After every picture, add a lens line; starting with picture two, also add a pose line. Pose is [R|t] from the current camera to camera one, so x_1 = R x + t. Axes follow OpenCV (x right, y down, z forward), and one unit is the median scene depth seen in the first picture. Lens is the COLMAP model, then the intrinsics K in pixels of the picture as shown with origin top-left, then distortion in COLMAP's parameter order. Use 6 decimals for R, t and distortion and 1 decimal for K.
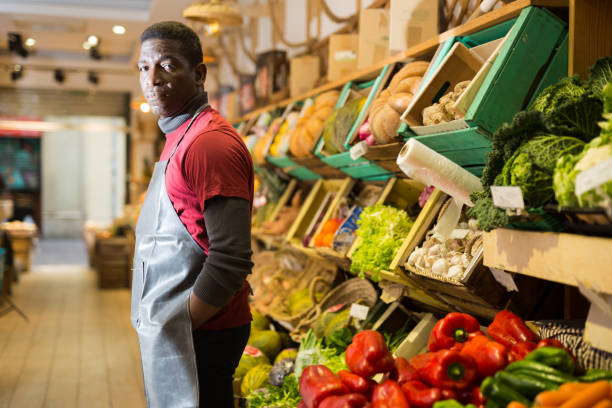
lens RADIAL K [[876.8, 0, 306.0], [0, 876.8, 204.0], [0, 0, 1]] dist [0.007462, 0.009505]
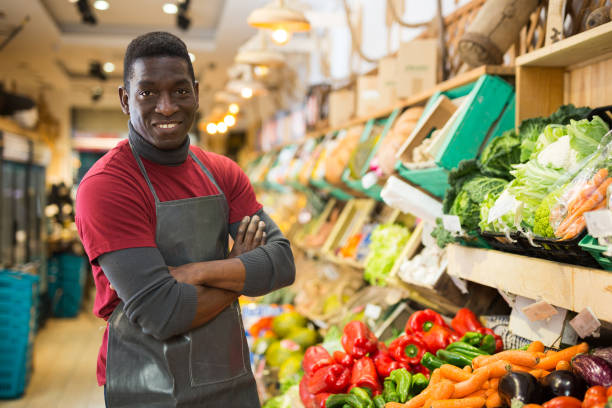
lens RADIAL K [[876.8, 0, 306.0], [0, 876.8, 204.0], [0, 0, 1]] dist [0.007462, 0.009505]
pose [[0.996617, 0.001591, -0.082169, 0.095047], [-0.002468, 0.999941, -0.010576, -0.018400], [0.082148, 0.010743, 0.996562, -0.307502]]
